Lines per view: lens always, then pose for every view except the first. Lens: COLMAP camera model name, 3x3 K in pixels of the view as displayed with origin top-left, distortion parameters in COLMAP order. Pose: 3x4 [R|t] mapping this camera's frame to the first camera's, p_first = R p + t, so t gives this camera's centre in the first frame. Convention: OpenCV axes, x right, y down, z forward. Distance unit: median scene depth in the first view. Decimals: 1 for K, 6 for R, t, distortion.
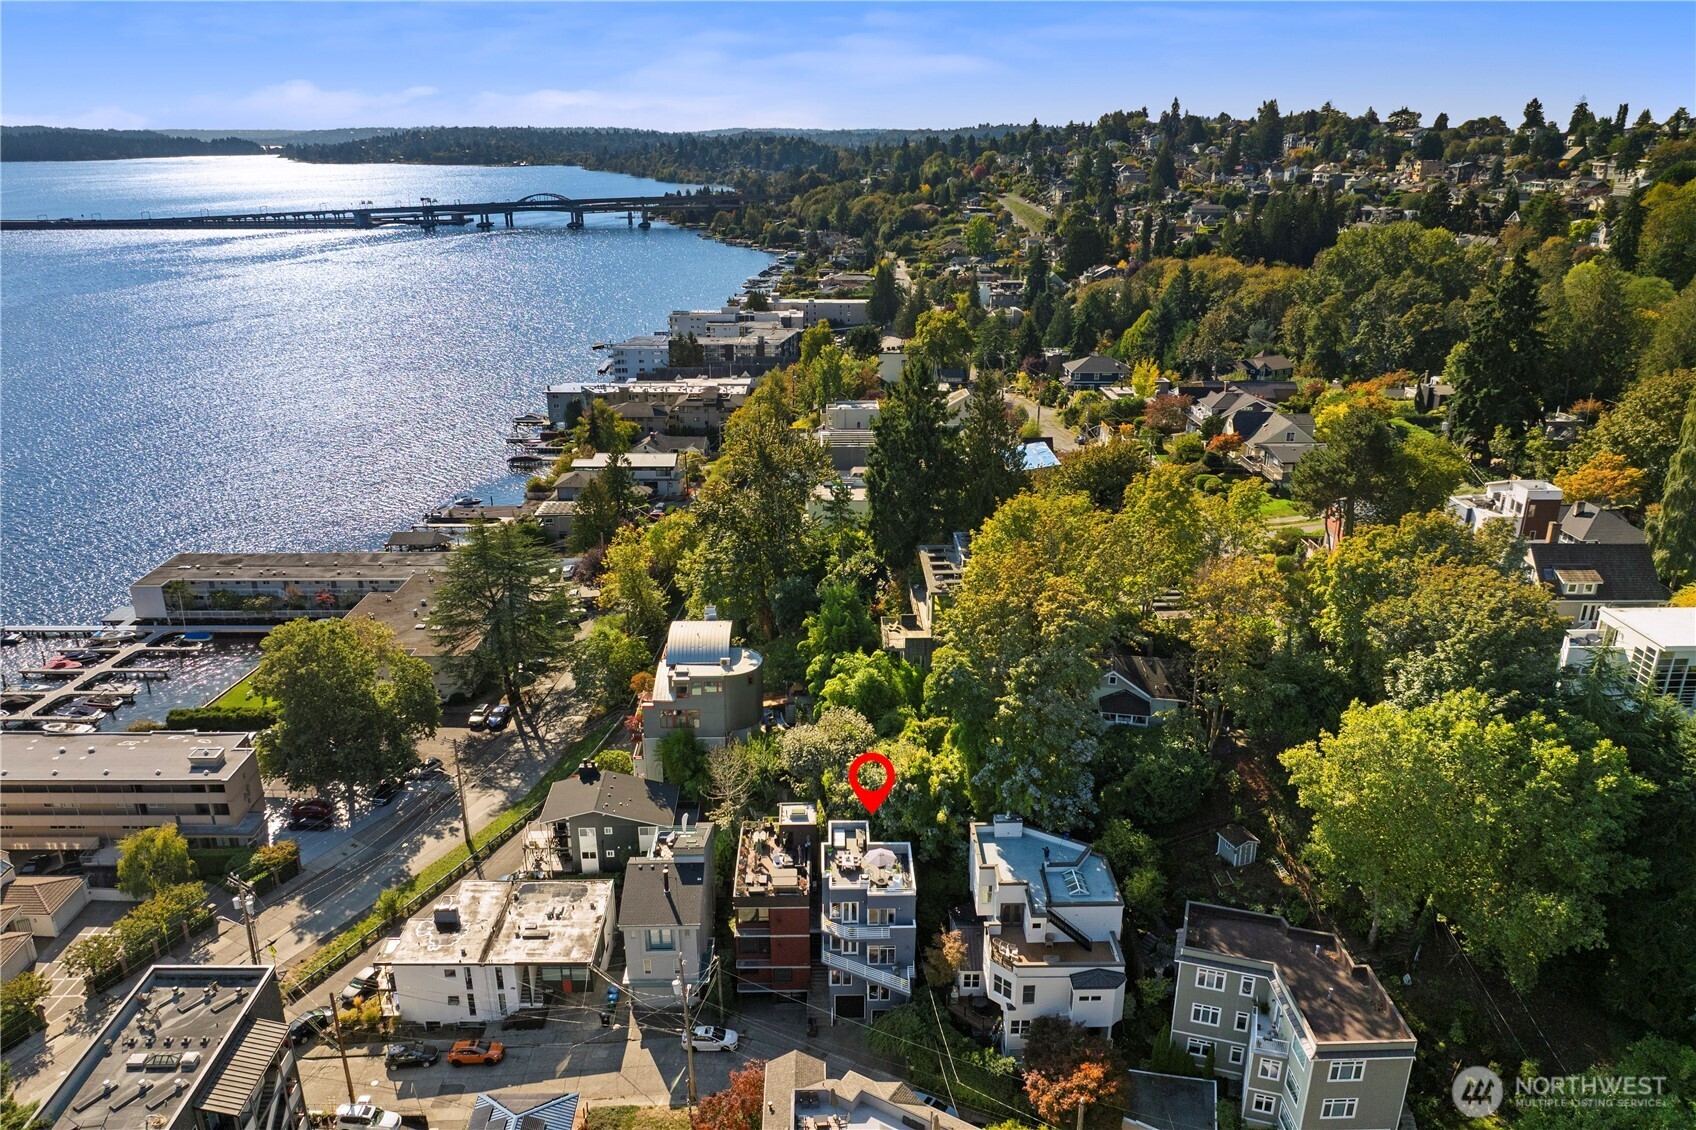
lens RADIAL K [[1207.8, 0, 848.0], [0, 1207.8, 565.0], [0, 0, 1]] dist [-0.069293, 0.000523]
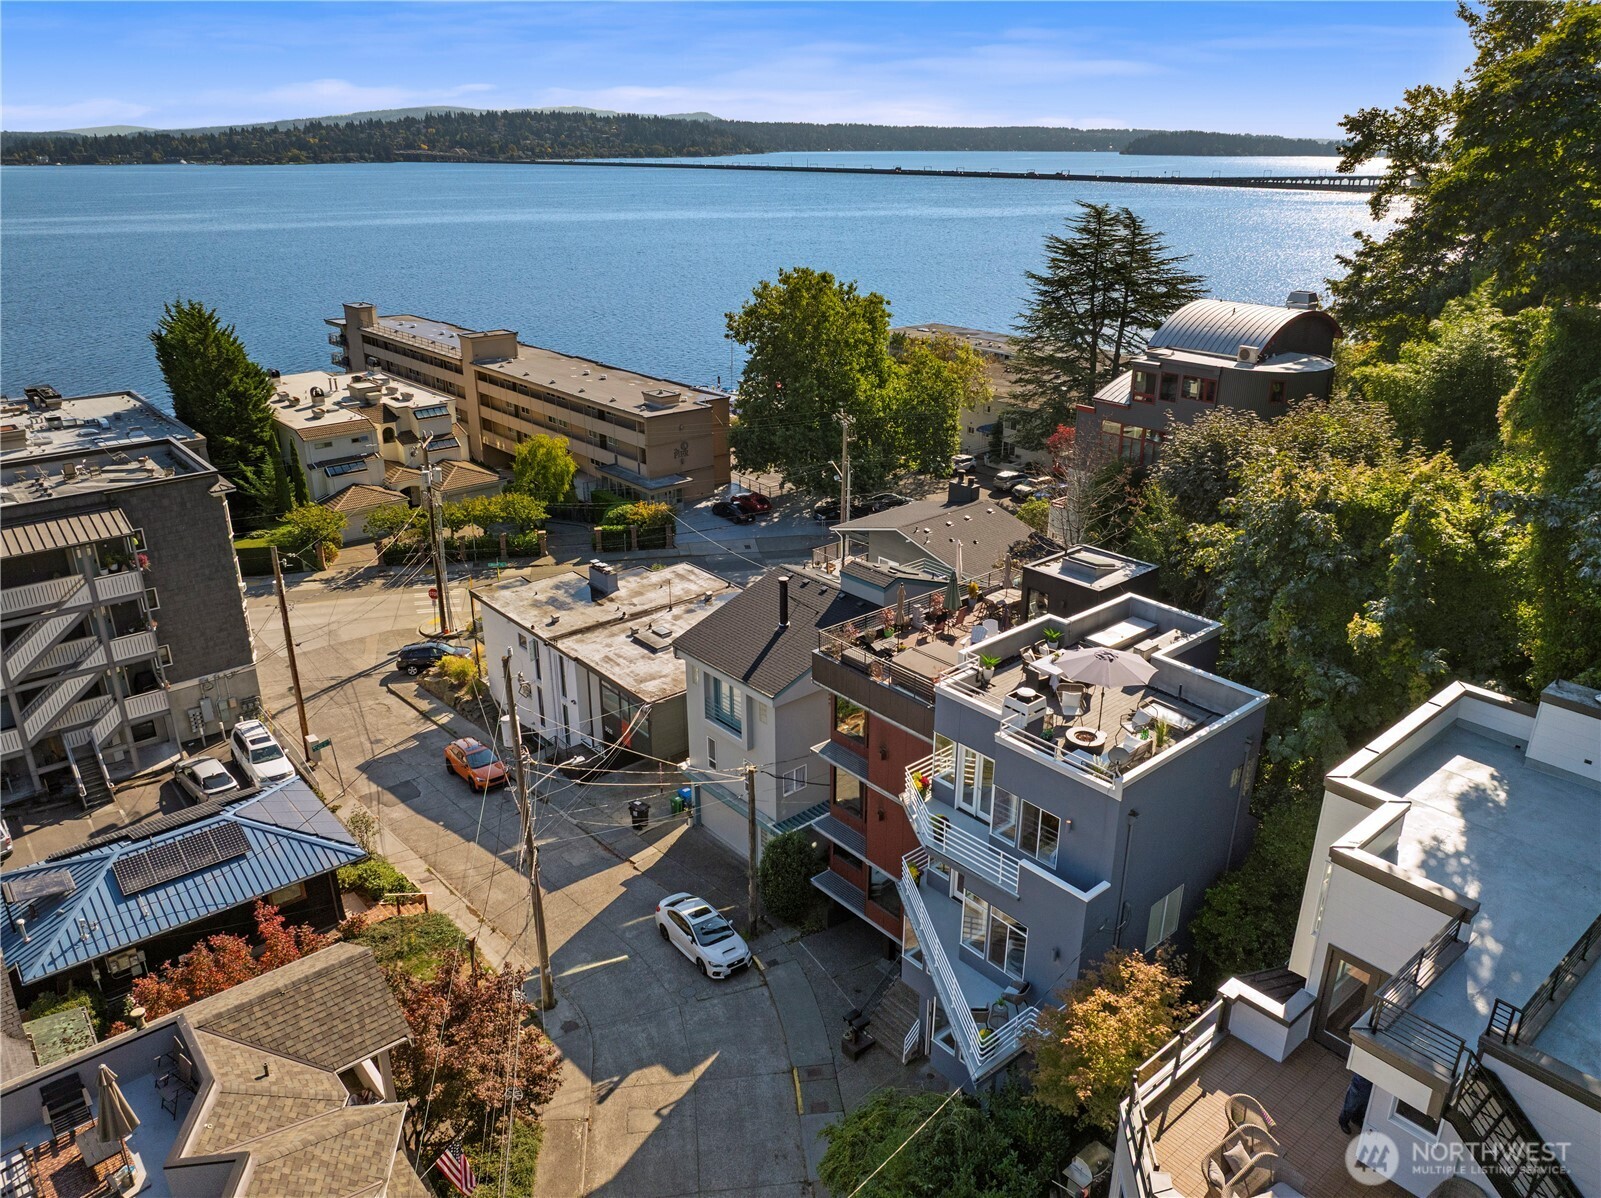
lens RADIAL K [[1127.4, 0, 800.5], [0, 1127.4, 599.0], [0, 0, 1]] dist [-0.020608, -0.004783]
pose [[0.619985, 0.285707, -0.730746, 0.182354], [-0.252227, 0.954485, 0.159189, 0.189815], [0.742967, 0.085619, 0.663829, 0.710561]]
